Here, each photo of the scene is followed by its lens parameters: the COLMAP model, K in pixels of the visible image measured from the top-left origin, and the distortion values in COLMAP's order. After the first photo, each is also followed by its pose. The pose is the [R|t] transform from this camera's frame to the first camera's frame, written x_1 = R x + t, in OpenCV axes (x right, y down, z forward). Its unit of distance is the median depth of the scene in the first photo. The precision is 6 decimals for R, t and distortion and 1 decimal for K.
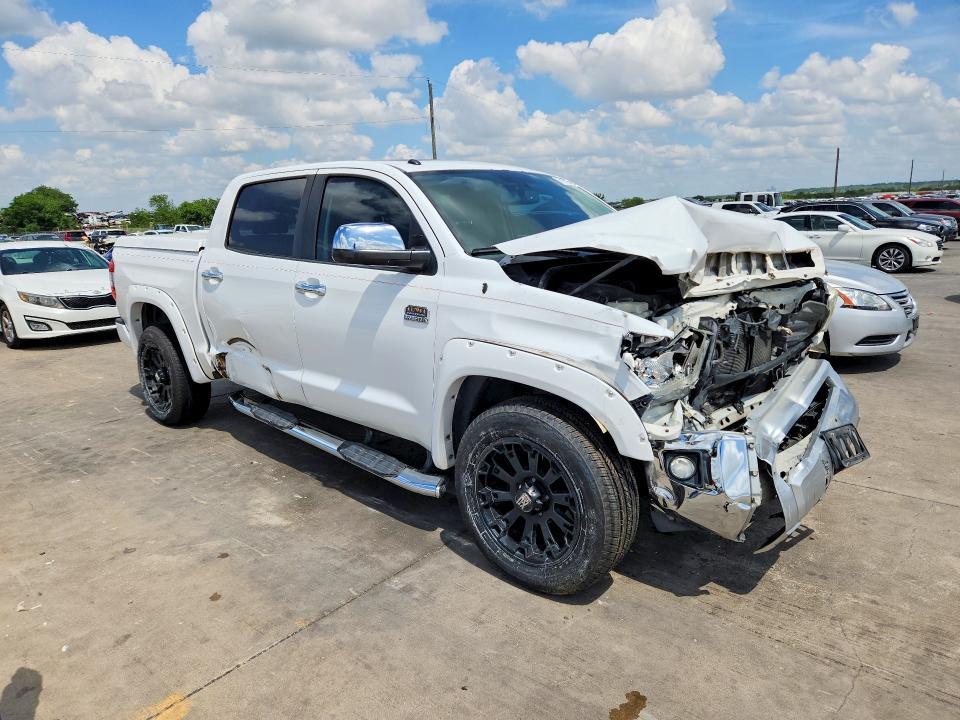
lens RADIAL K [[633.7, 0, 483.7], [0, 633.7, 373.7], [0, 0, 1]] dist [0.000053, -0.000460]
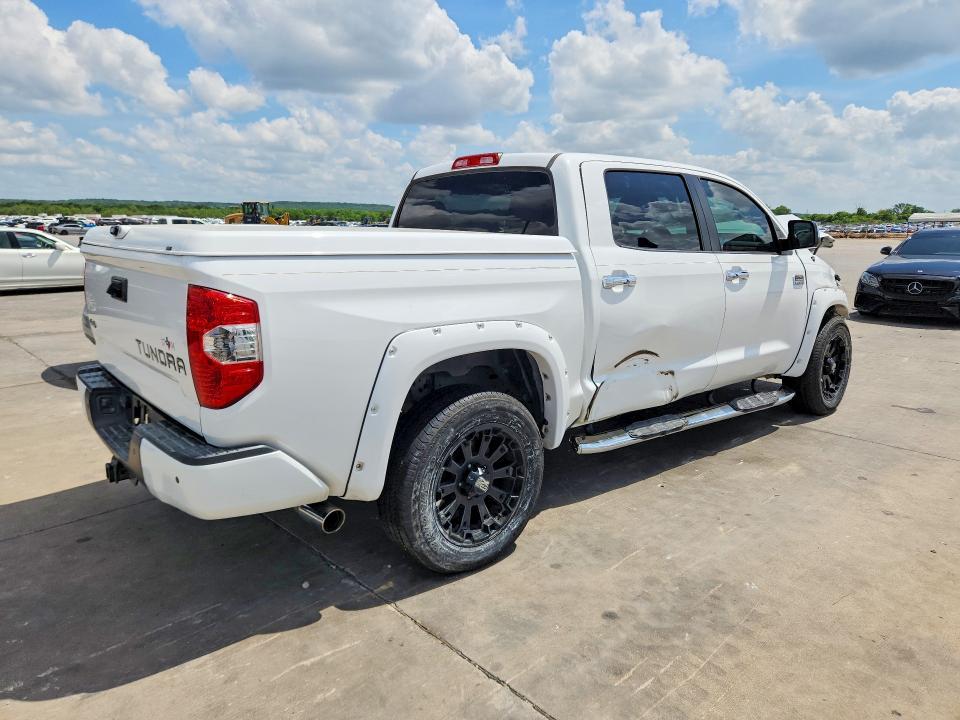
lens RADIAL K [[639.0, 0, 480.0], [0, 639.0, 360.0], [0, 0, 1]] dist [0.001171, 0.000539]
pose [[0.144927, -0.177116, 0.973461, -1.299975], [0.233543, 0.962172, 0.140293, -0.223582], [-0.961485, 0.207012, 0.180809, 1.099597]]
